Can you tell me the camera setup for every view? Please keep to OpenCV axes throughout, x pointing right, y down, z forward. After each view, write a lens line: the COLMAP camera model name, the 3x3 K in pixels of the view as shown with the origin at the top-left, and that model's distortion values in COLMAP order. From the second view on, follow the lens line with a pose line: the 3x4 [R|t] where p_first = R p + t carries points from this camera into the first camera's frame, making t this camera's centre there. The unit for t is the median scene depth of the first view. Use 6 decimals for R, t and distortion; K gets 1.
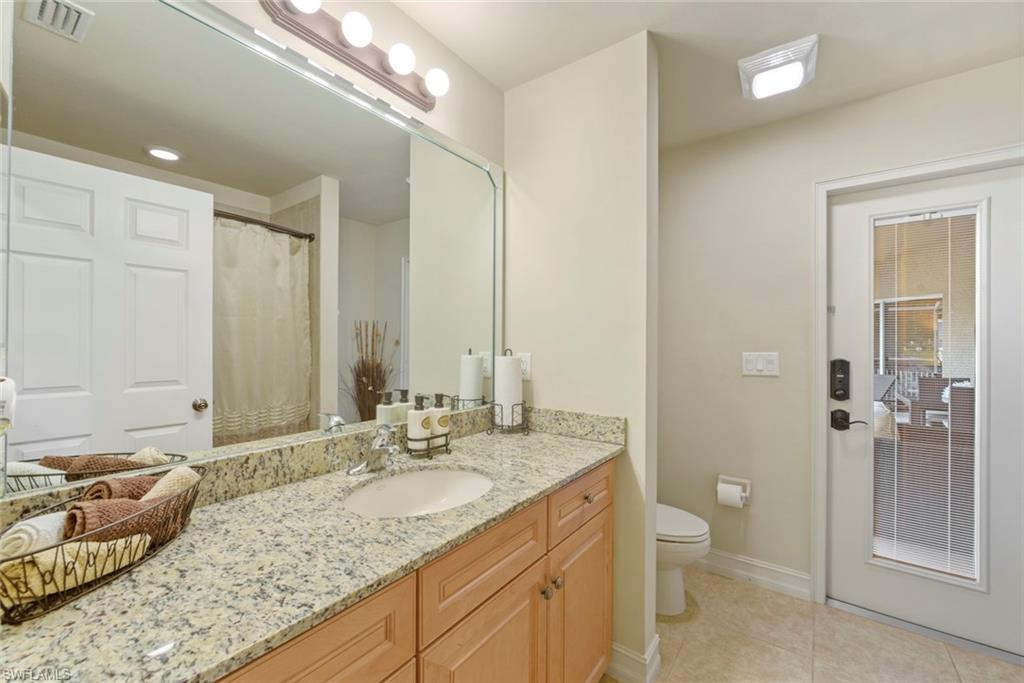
lens RADIAL K [[403.3, 0, 512.0], [0, 403.3, 341.5], [0, 0, 1]] dist [-0.001541, -0.000022]
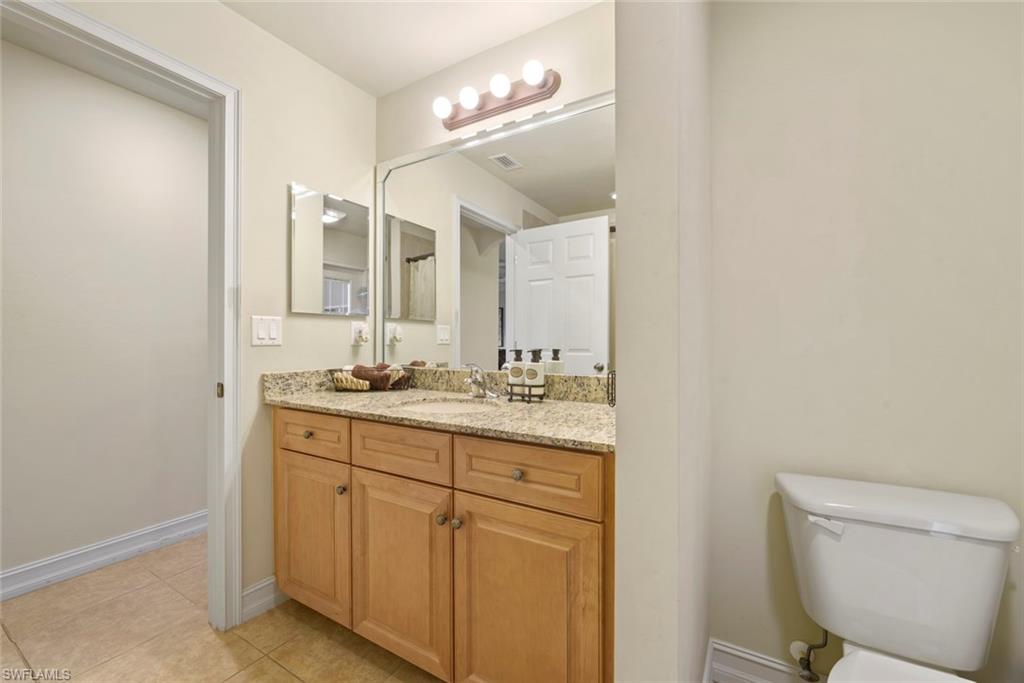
lens RADIAL K [[408.2, 0, 513.3], [0, 408.2, 333.9], [0, 0, 1]] dist [-0.009982, 0.000118]
pose [[0.106948, -0.026578, -0.993909, 0.977636], [0.000068, 0.999643, -0.026724, 0.123366], [0.994265, 0.002791, 0.106912, 0.868667]]
